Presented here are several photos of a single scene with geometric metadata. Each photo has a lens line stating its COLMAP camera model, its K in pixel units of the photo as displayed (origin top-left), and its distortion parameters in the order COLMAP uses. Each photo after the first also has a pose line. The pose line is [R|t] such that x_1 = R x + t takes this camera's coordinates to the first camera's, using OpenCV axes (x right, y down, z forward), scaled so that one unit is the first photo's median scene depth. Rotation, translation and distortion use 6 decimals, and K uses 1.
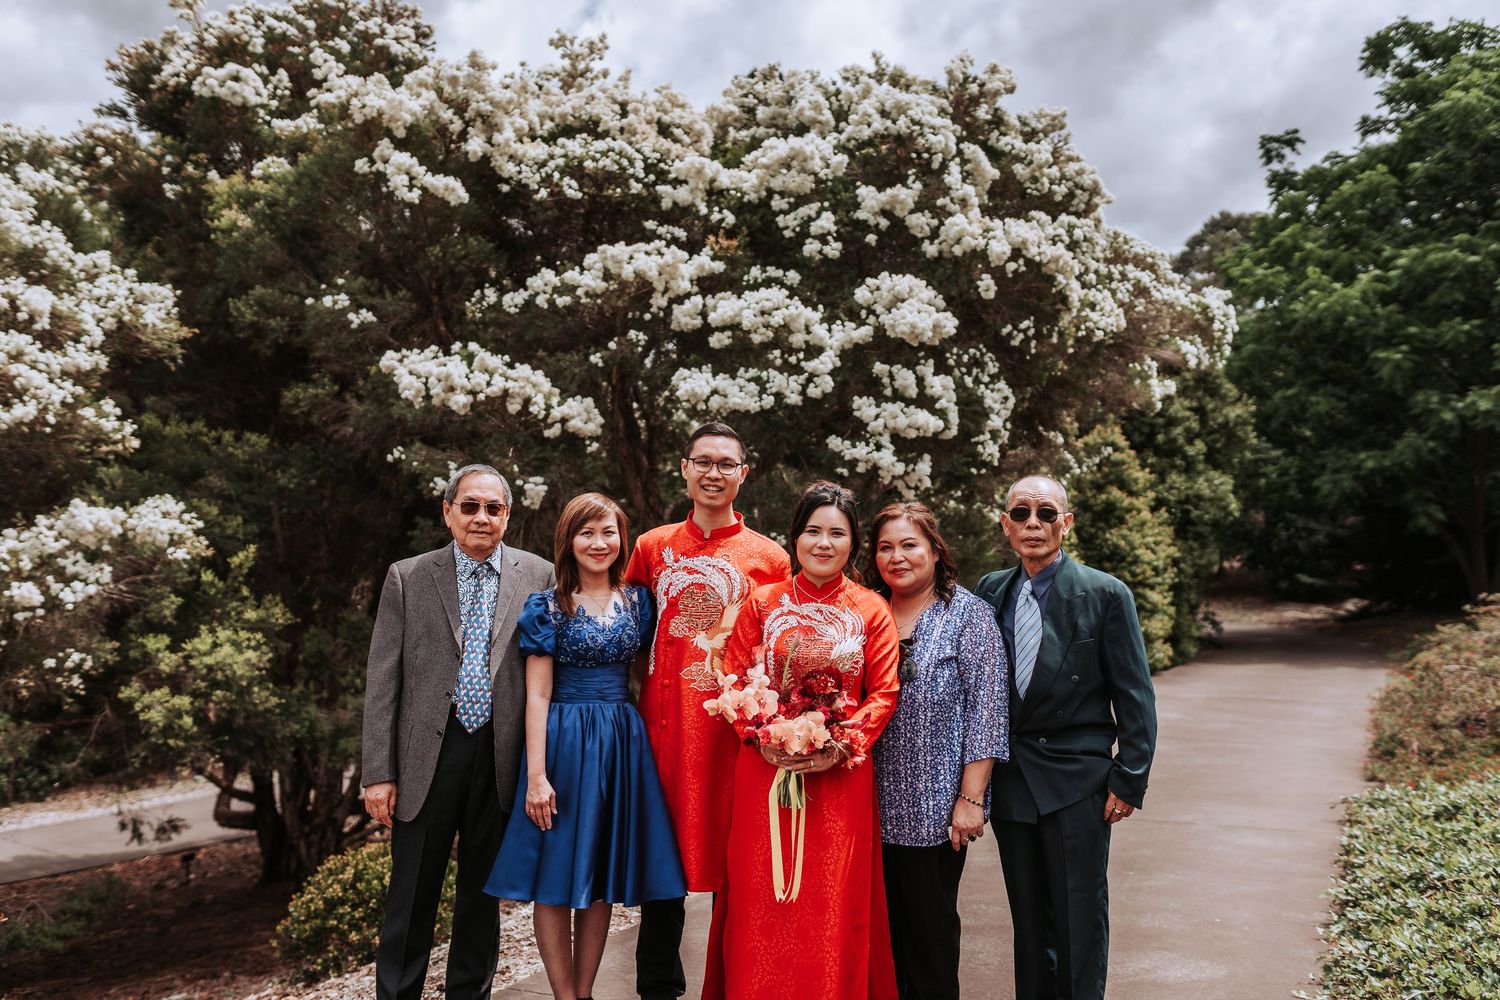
lens RADIAL K [[1423.9, 0, 750.0], [0, 1423.9, 500.0], [0, 0, 1]] dist [0.005512, 0.009122]
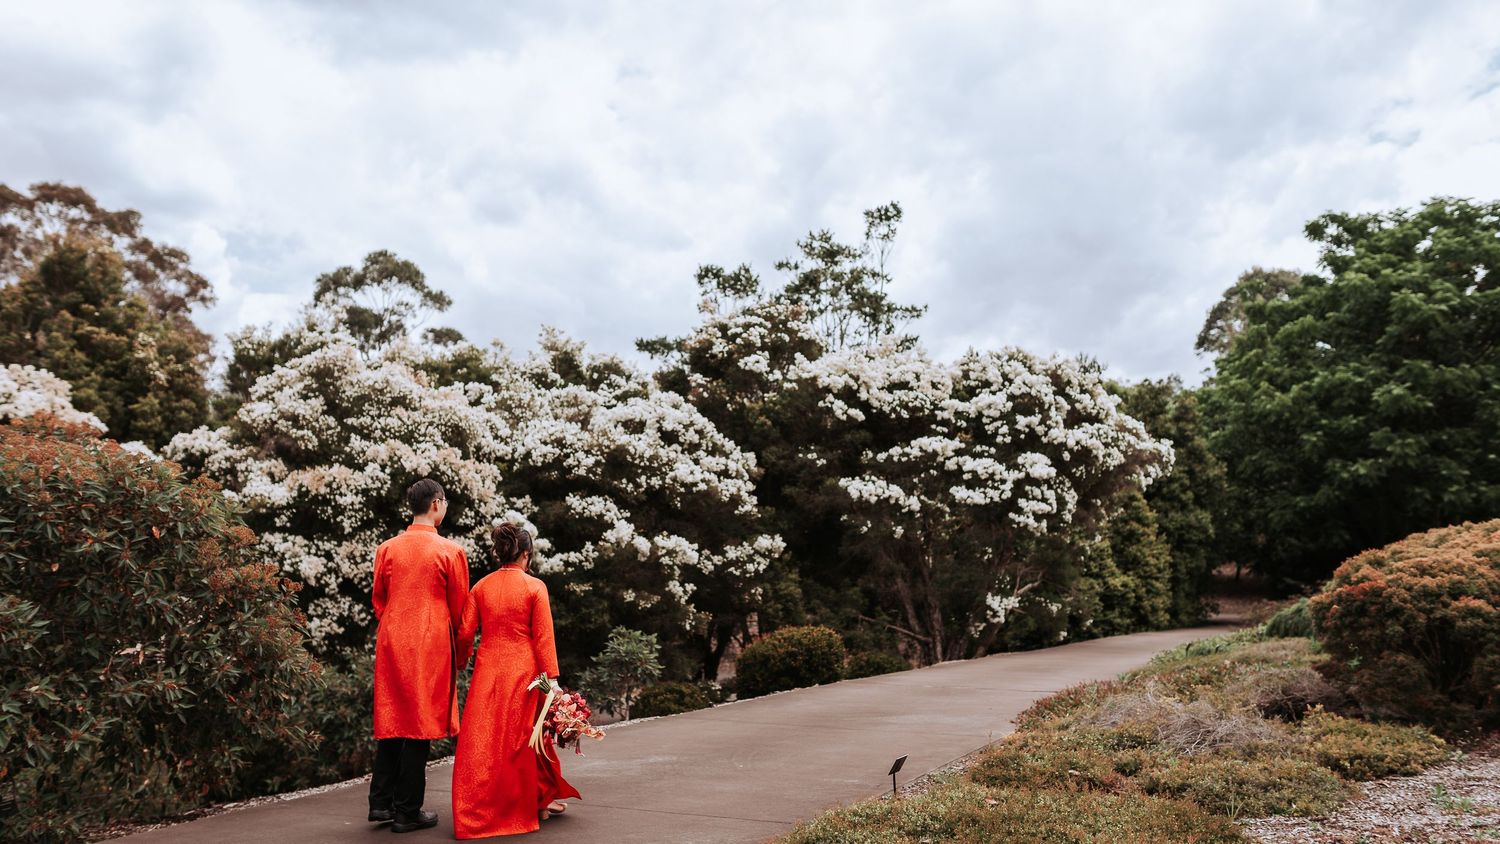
lens RADIAL K [[1525.2, 0, 750.0], [0, 1525.2, 422.0], [0, 0, 1]] dist [0.002434, -0.001416]
pose [[0.999674, 0.002483, -0.025426, -0.336664], [-0.003916, 0.998397, -0.056469, -0.047100], [0.025245, 0.056550, 0.998081, -1.779704]]
